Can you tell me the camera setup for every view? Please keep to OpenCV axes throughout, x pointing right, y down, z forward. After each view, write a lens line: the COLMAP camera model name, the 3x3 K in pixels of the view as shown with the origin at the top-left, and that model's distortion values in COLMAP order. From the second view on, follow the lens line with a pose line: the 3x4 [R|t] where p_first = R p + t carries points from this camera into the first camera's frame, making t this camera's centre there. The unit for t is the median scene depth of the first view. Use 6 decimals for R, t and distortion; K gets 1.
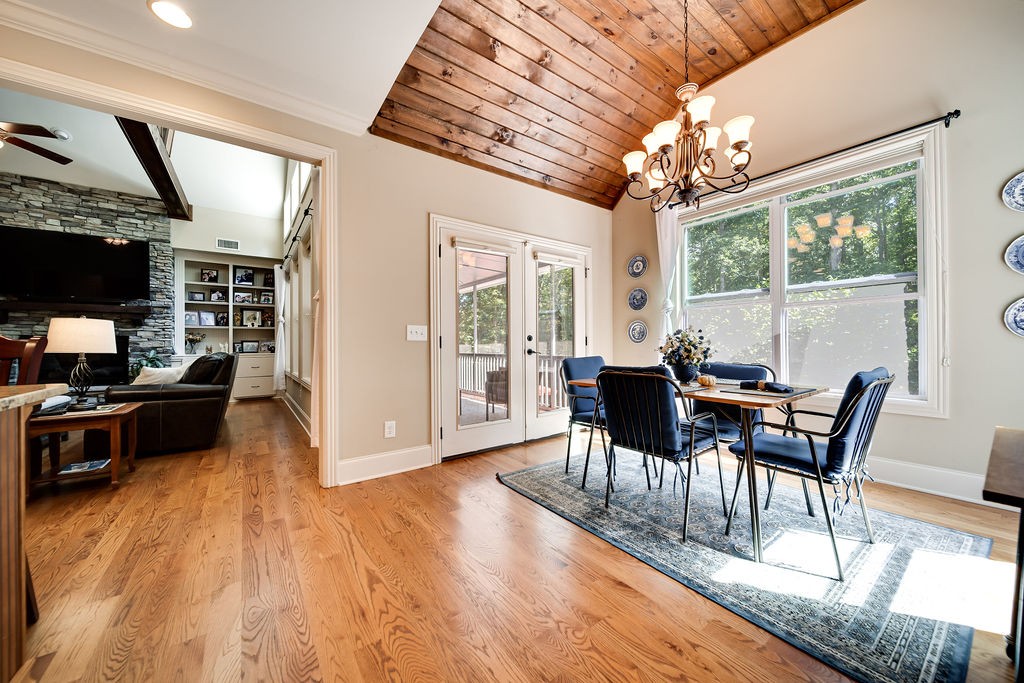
lens RADIAL K [[365.8, 0, 502.8], [0, 365.8, 339.5], [0, 0, 1]] dist [0.002750, -0.000234]
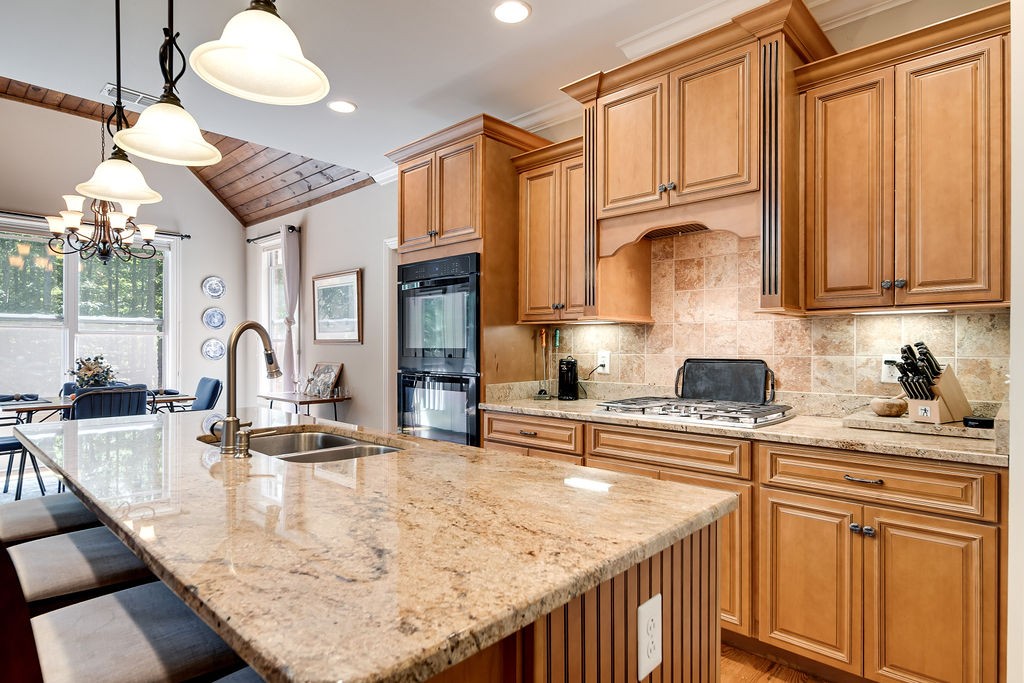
lens RADIAL K [[553.0, 0, 508.9], [0, 553.0, 349.5], [0, 0, 1]] dist [0.005131, -0.001957]
pose [[-0.191882, 0.002176, 0.981416, -1.302489], [-0.010049, 0.999941, -0.004182, -0.045595], [-0.981367, -0.010665, -0.191849, -0.035436]]
